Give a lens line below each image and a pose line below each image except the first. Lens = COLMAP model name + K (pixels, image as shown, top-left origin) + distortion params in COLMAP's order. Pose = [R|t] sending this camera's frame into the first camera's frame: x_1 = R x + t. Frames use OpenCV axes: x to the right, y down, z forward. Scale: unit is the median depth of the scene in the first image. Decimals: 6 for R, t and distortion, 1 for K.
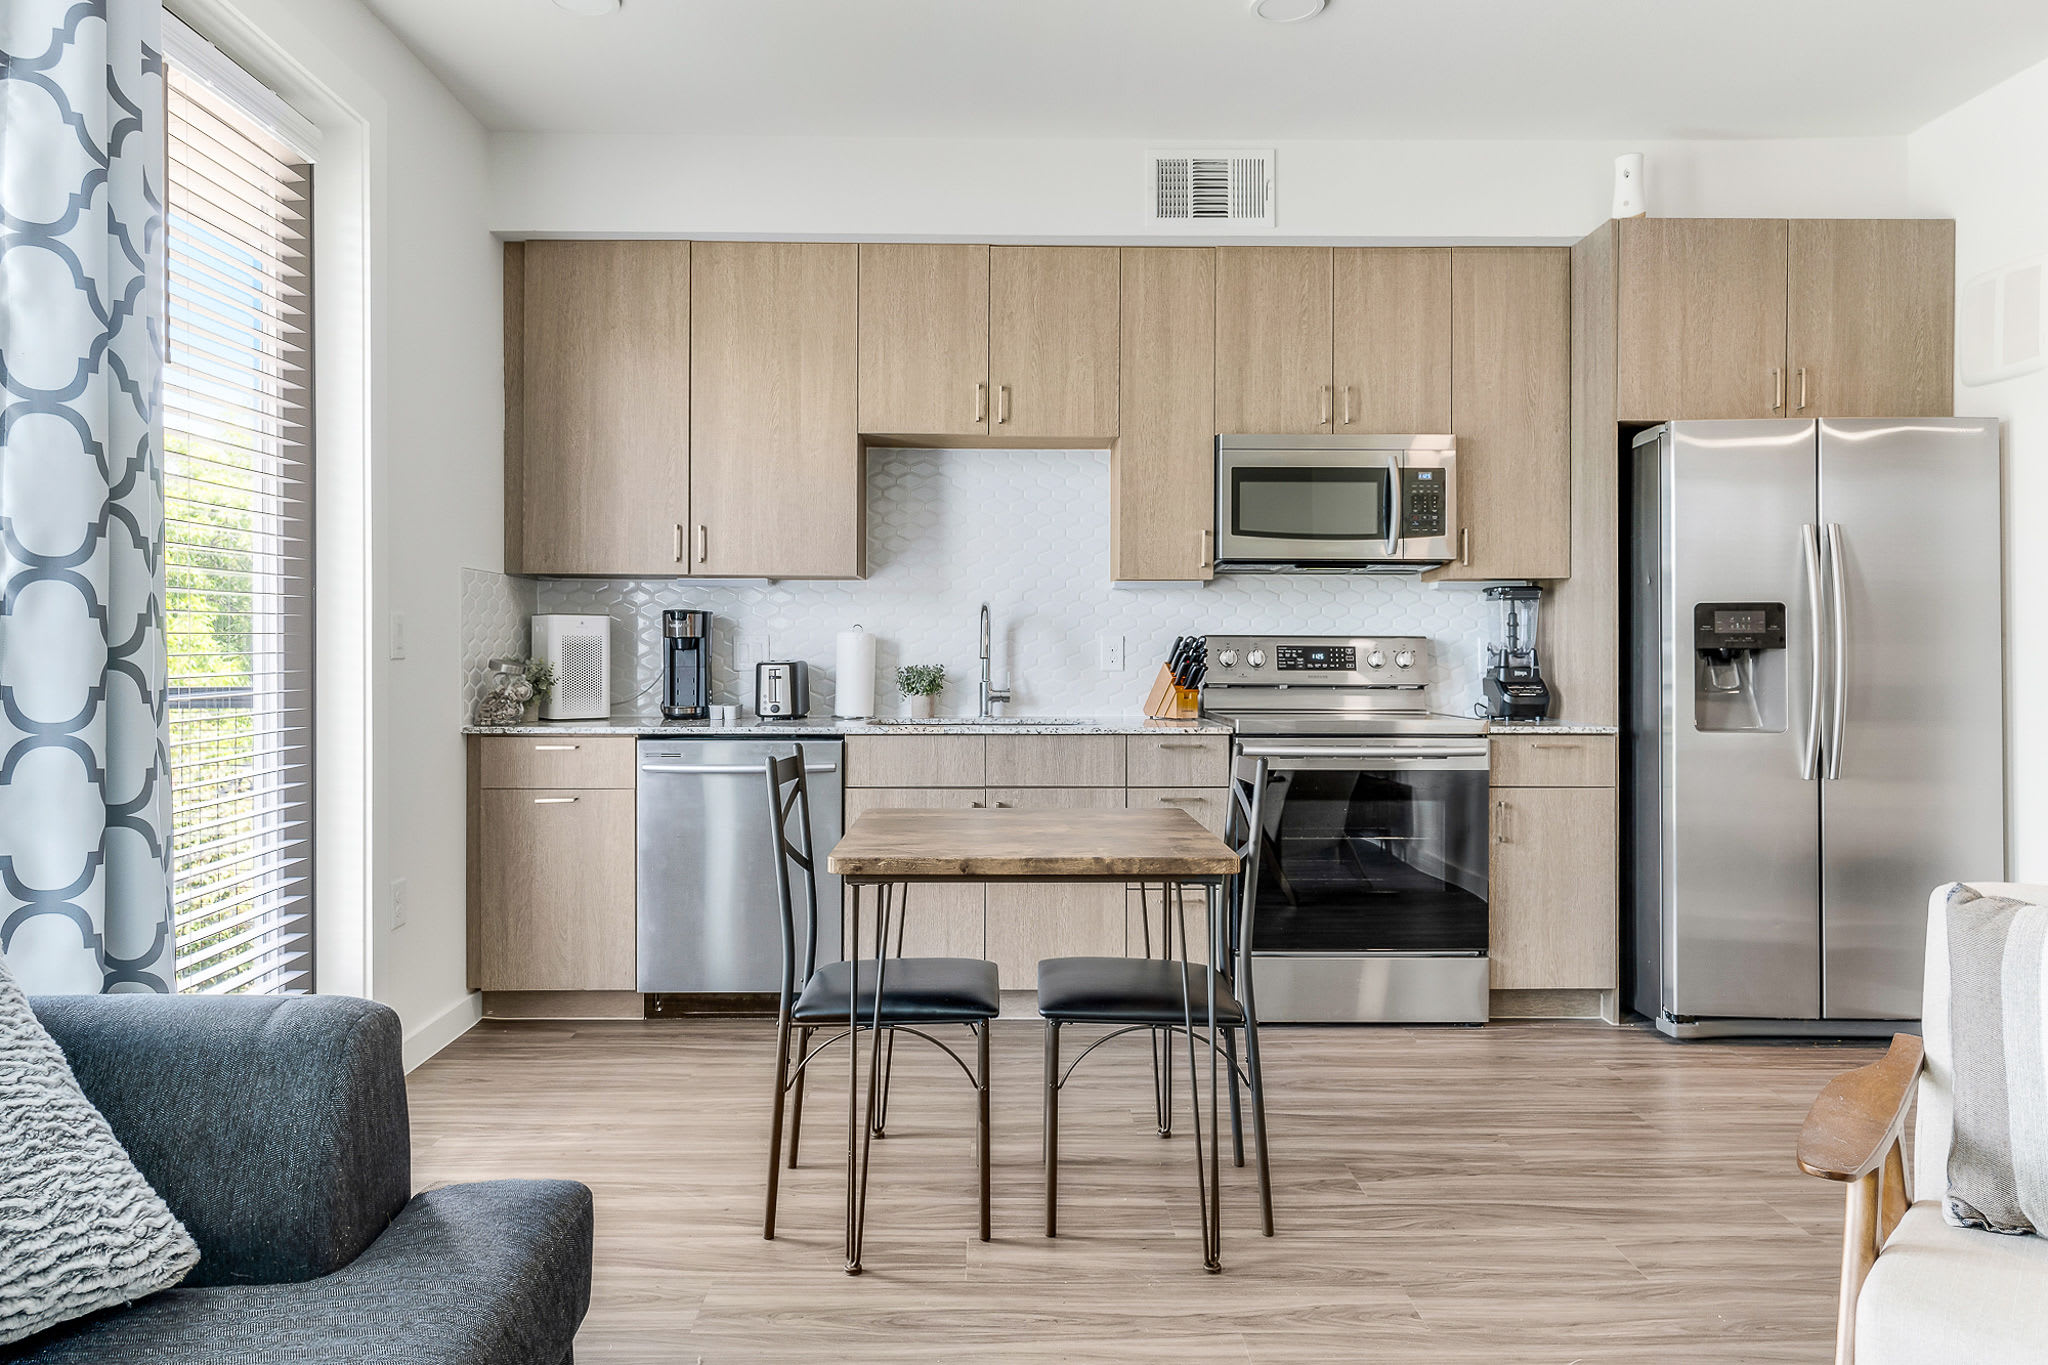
lens RADIAL K [[1330.0, 0, 1020.0], [0, 1330.0, 662.8], [0, 0, 1]] dist [0.005084, 0.000486]
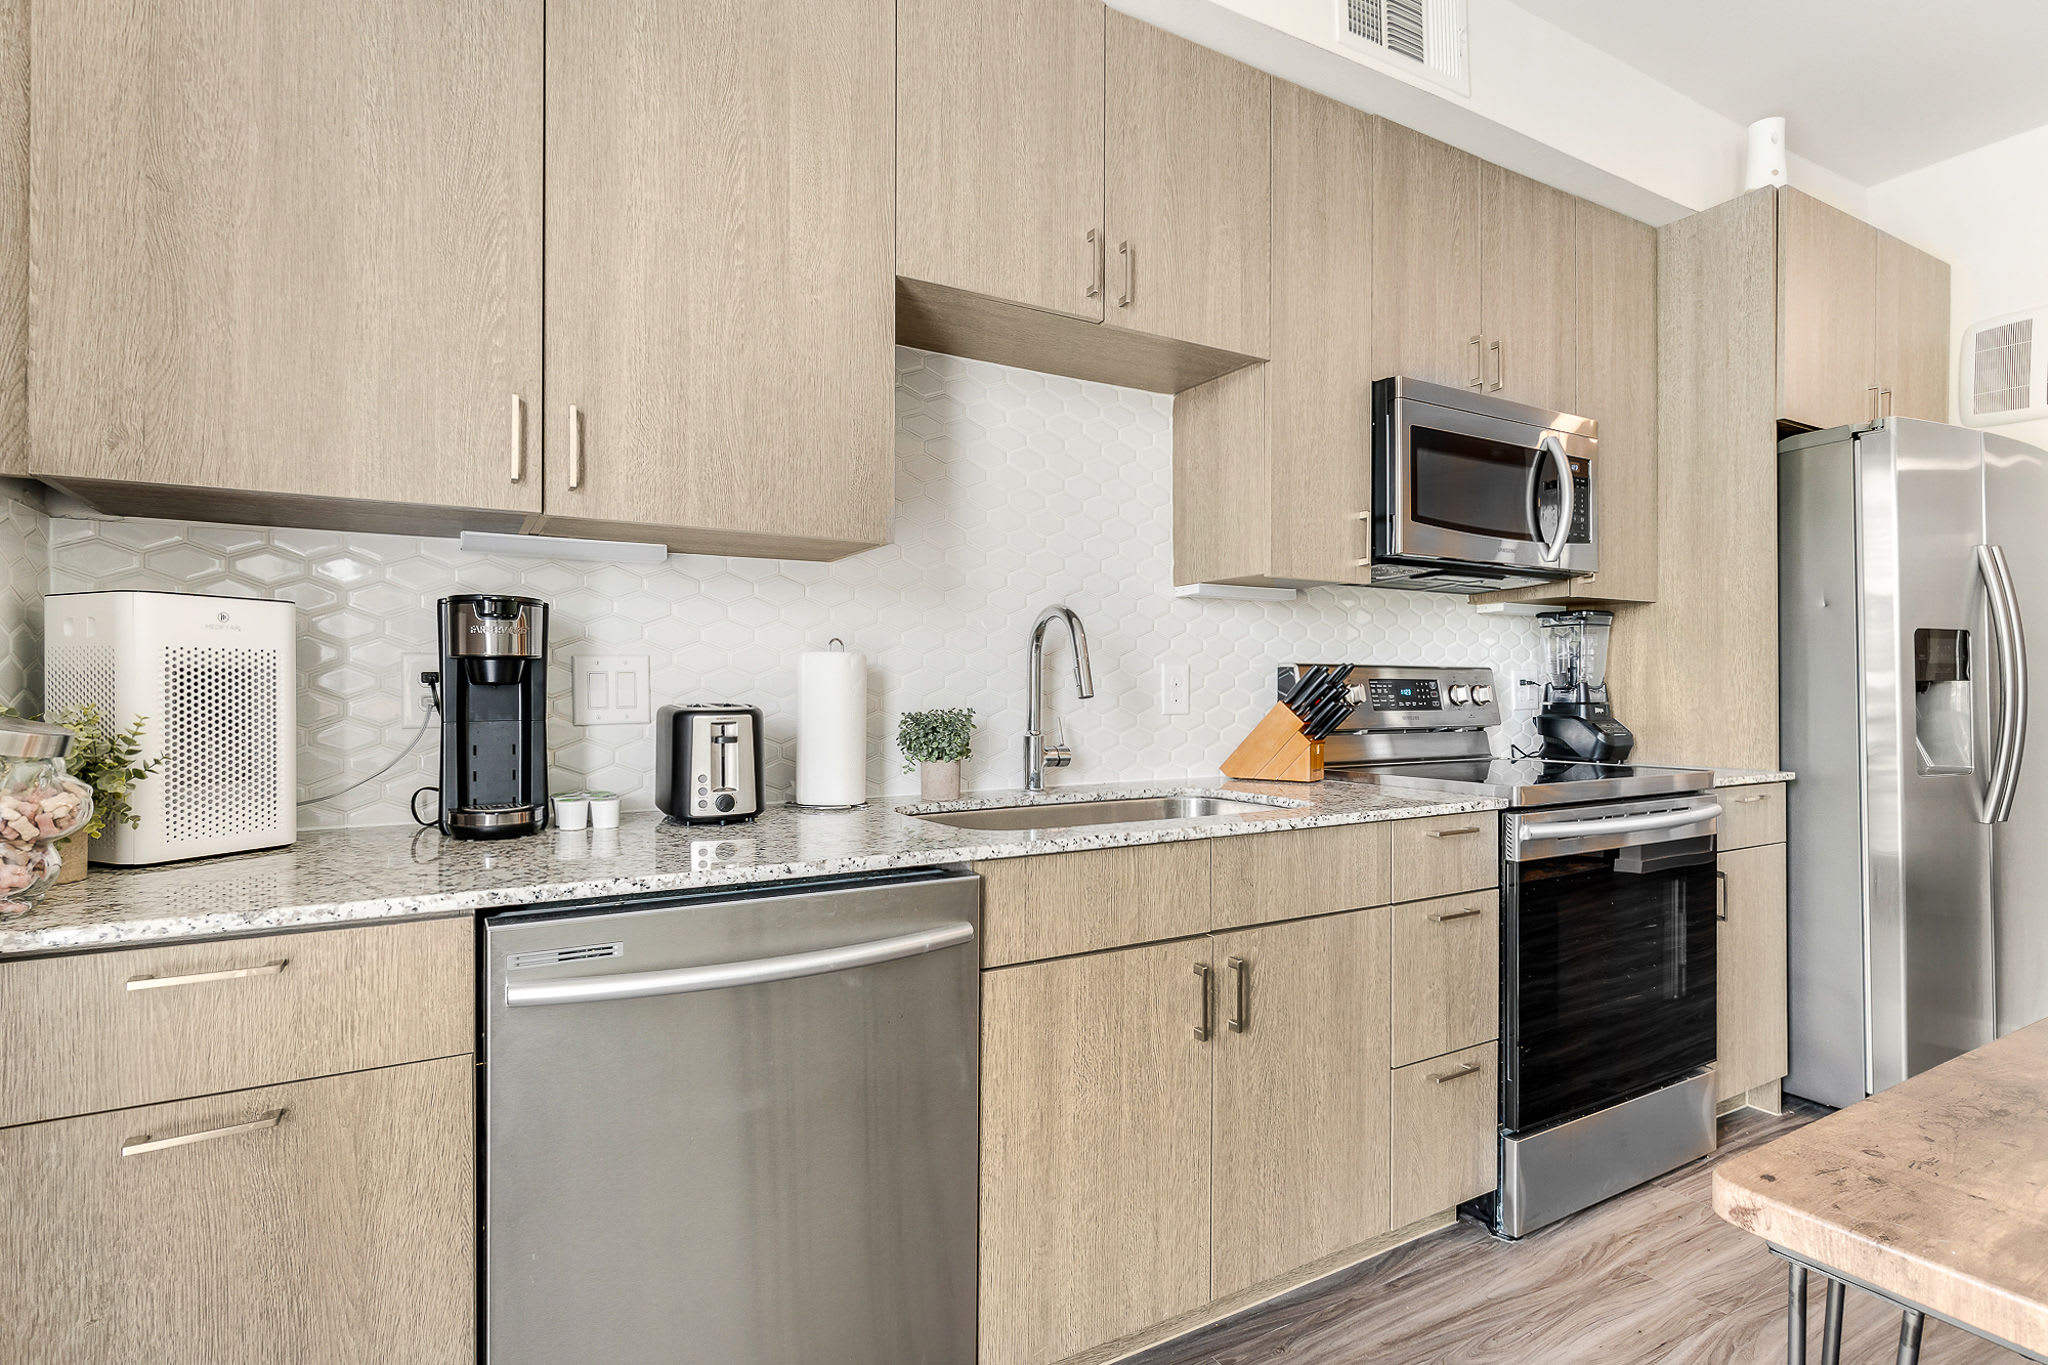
lens RADIAL K [[974.9, 0, 1019.9], [0, 974.9, 692.6], [0, 0, 1]] dist [-0.002570, -0.000385]
pose [[0.867104, -0.004844, 0.498104, -0.273167], [0.006790, 0.999975, -0.002095, -0.005095], [-0.498081, 0.005199, 0.867115, 0.639874]]
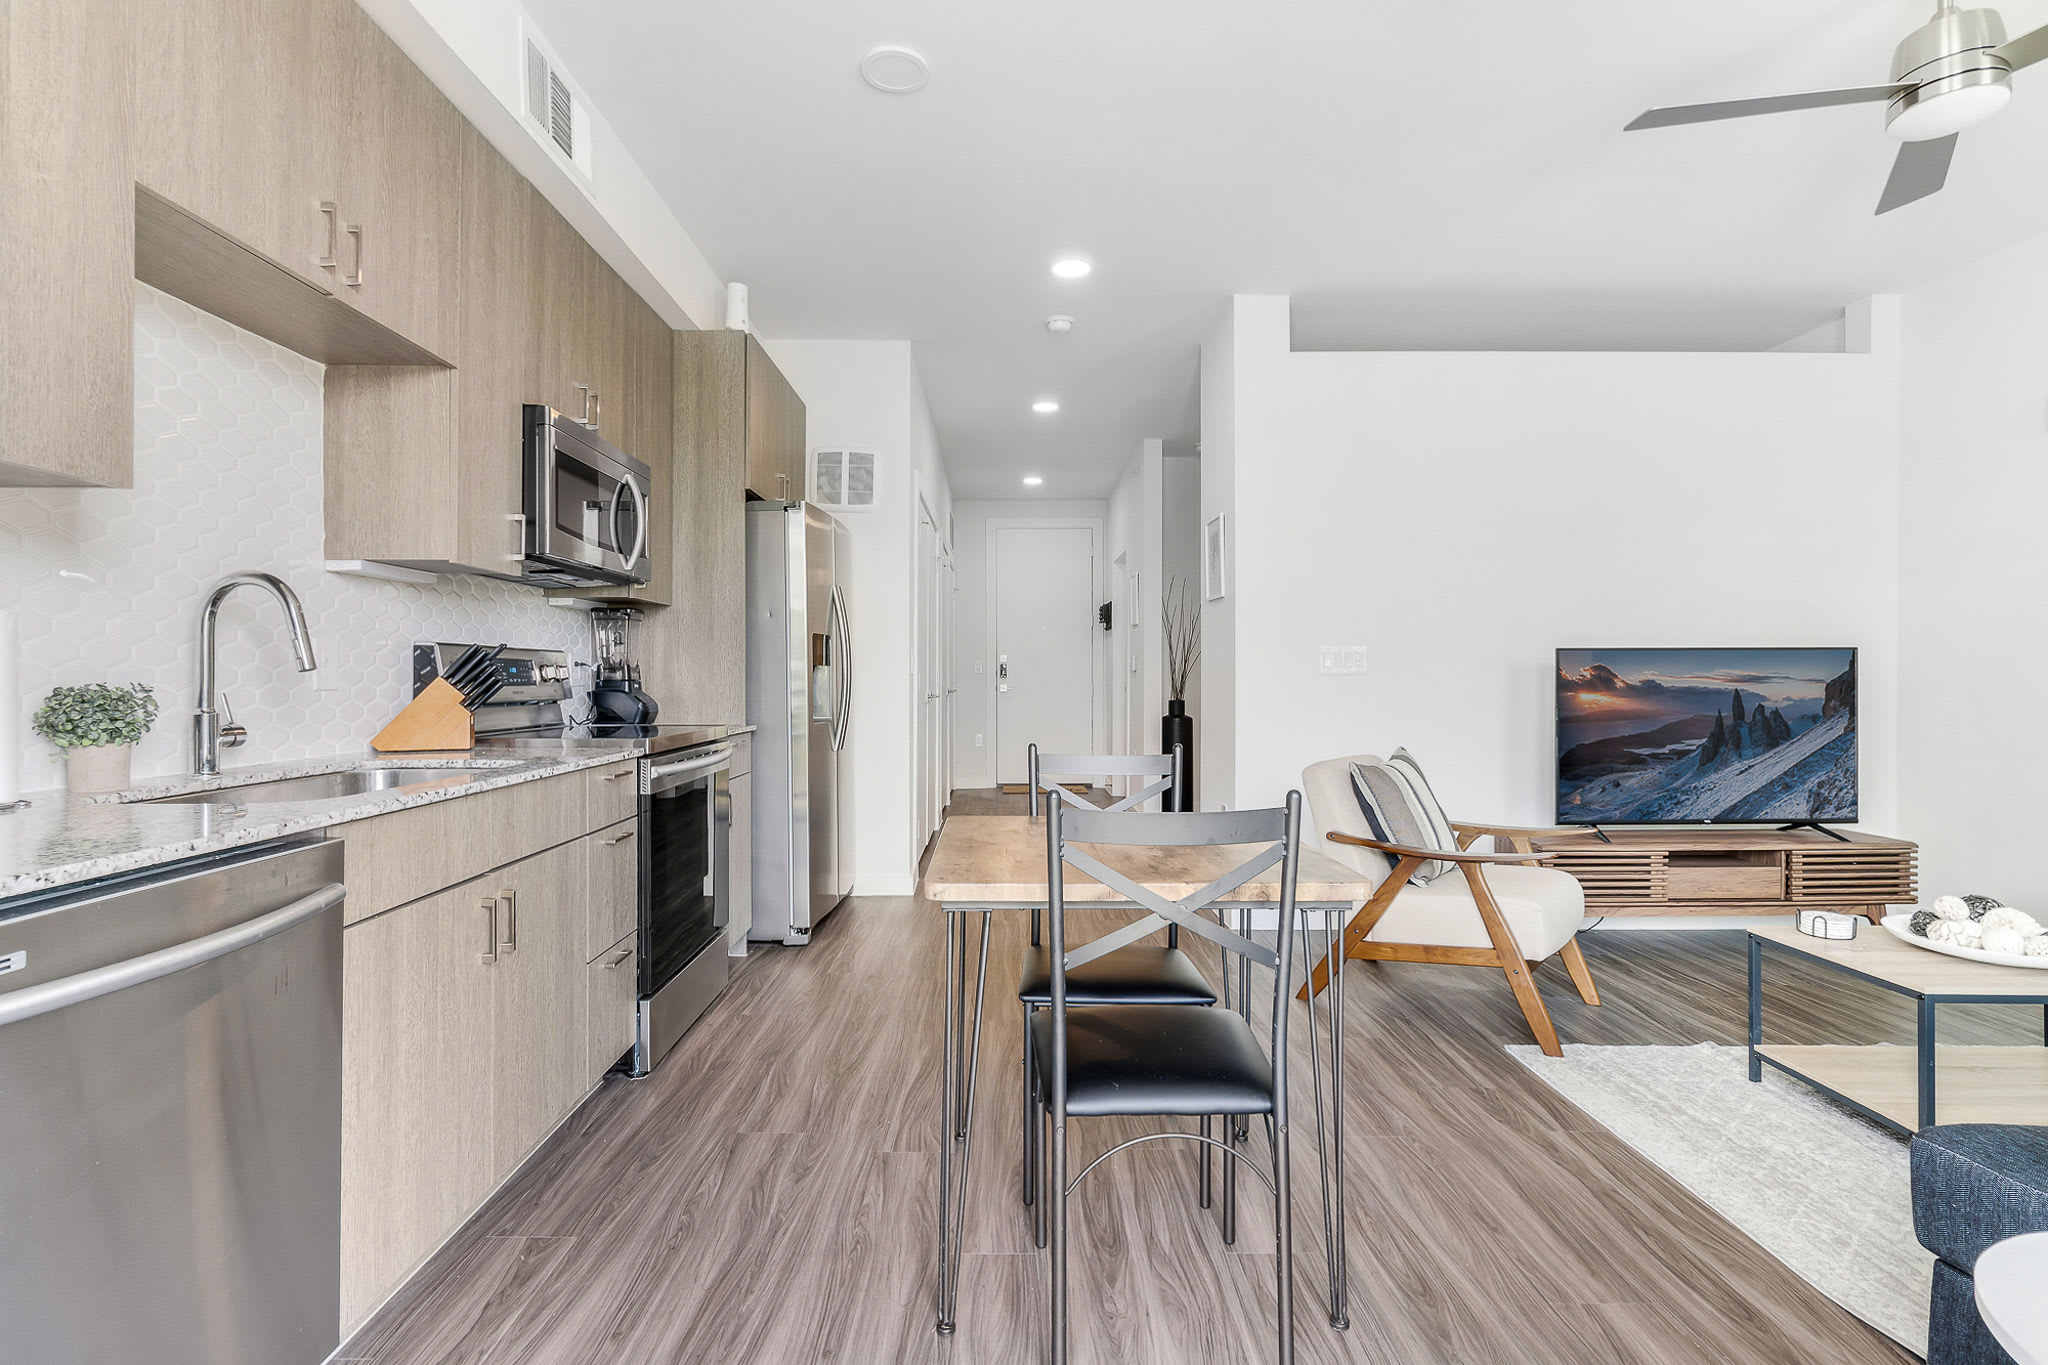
lens RADIAL K [[974.9, 0, 1019.9], [0, 974.9, 692.6], [0, 0, 1]] dist [-0.002570, -0.000385]
pose [[-0.036441, -0.017999, 0.999174, -0.472653], [0.006472, 0.999813, 0.018247, 0.000450], [-0.999315, 0.007132, -0.036317, 0.707833]]
